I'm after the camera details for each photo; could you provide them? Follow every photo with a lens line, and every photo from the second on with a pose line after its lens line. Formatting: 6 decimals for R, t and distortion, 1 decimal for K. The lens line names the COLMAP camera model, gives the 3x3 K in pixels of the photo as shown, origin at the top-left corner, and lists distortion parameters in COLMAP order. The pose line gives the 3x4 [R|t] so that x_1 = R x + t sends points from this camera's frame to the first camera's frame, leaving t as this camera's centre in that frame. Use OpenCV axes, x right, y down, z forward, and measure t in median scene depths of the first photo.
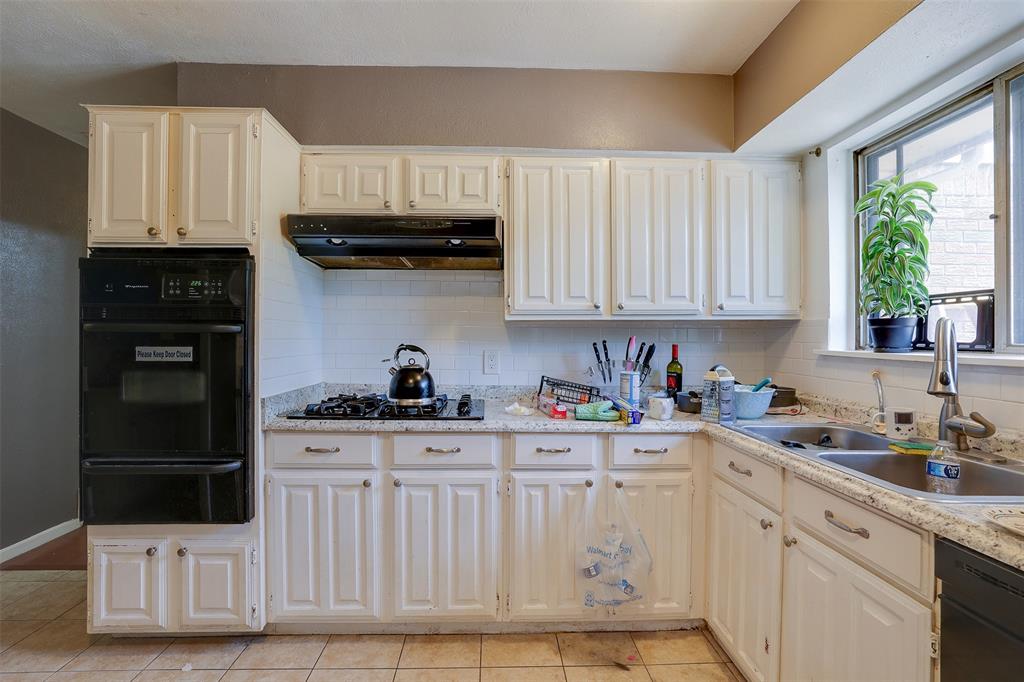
lens RADIAL K [[447.6, 0, 493.4], [0, 447.6, 340.5], [0, 0, 1]] dist [-0.040486, 0.009812]
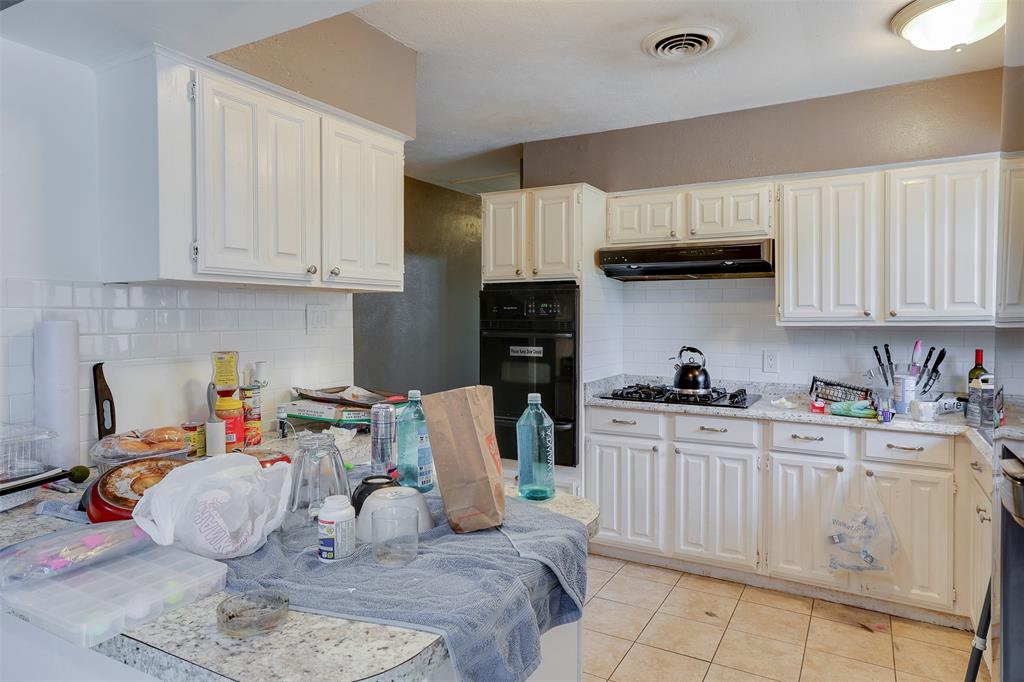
lens RADIAL K [[625.2, 0, 514.4], [0, 625.2, 326.9], [0, 0, 1]] dist [-0.010371, 0.006391]
pose [[0.864725, 0.004653, -0.502225, 0.294058], [0.001882, 0.999920, 0.012505, -0.075995], [0.502243, -0.011759, 0.864647, -0.845040]]
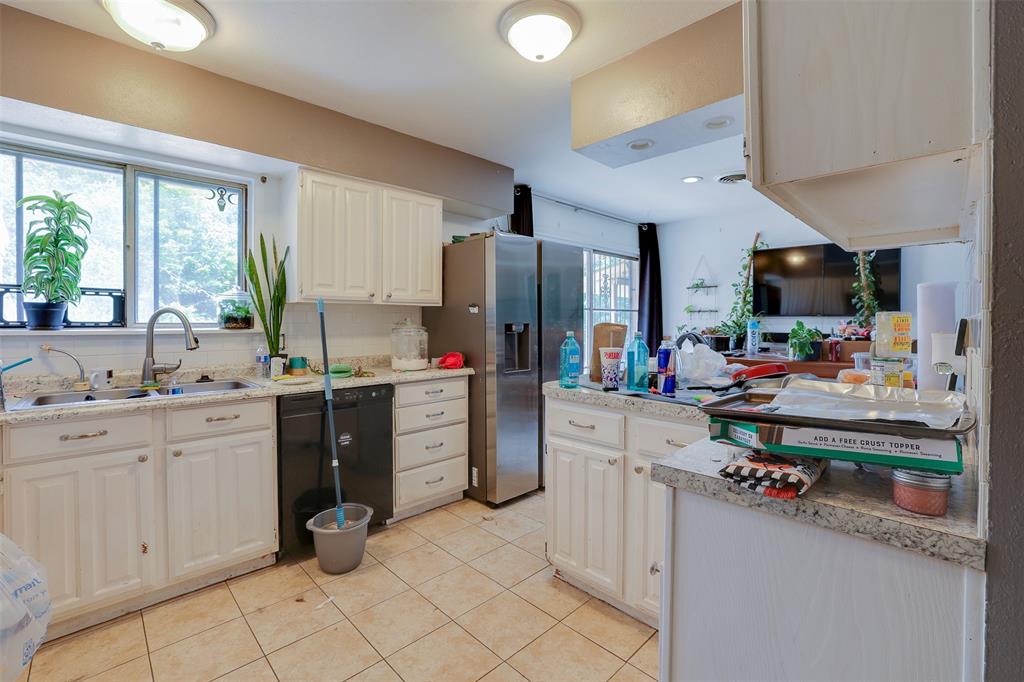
lens RADIAL K [[447.6, 0, 513.4], [0, 447.6, 325.3], [0, 0, 1]] dist [-0.040486, 0.009812]
pose [[-0.688542, -0.010572, 0.725119, -0.851422], [-0.000356, 0.999899, 0.014241, -0.004309], [-0.725196, 0.009547, -0.688476, 0.836436]]
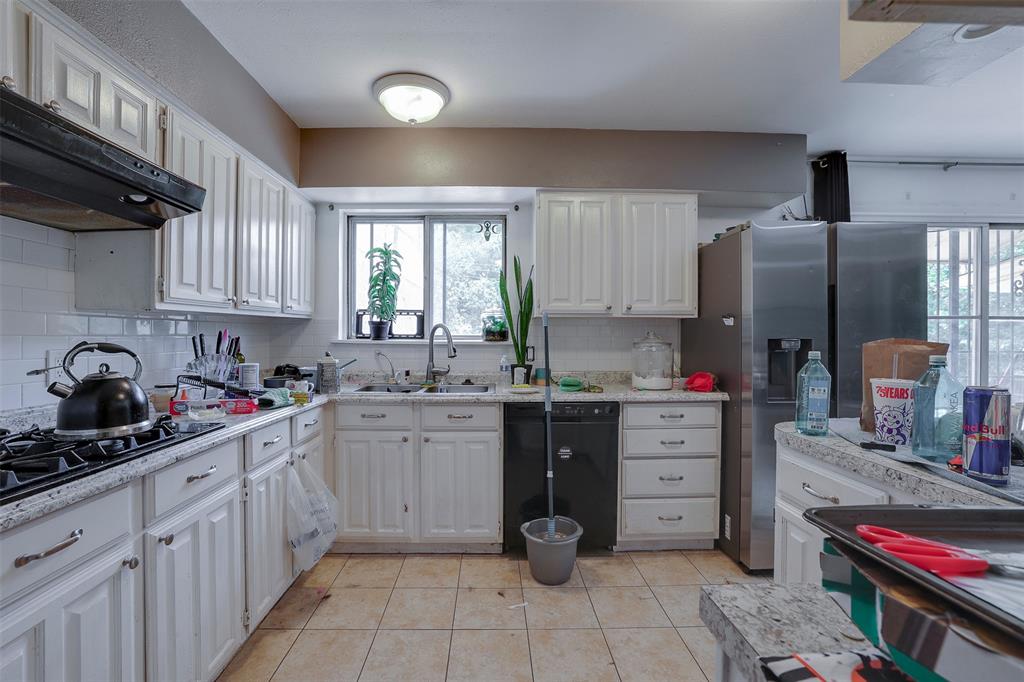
lens RADIAL K [[447.6, 0, 505.9], [0, 447.6, 335.9], [0, 0, 1]] dist [-0.040486, 0.009812]
pose [[-0.005710, -0.009021, 0.999943, -0.880952], [-0.000118, 0.999959, 0.009021, -0.006374], [-0.999984, -0.000066, -0.005711, 0.462648]]
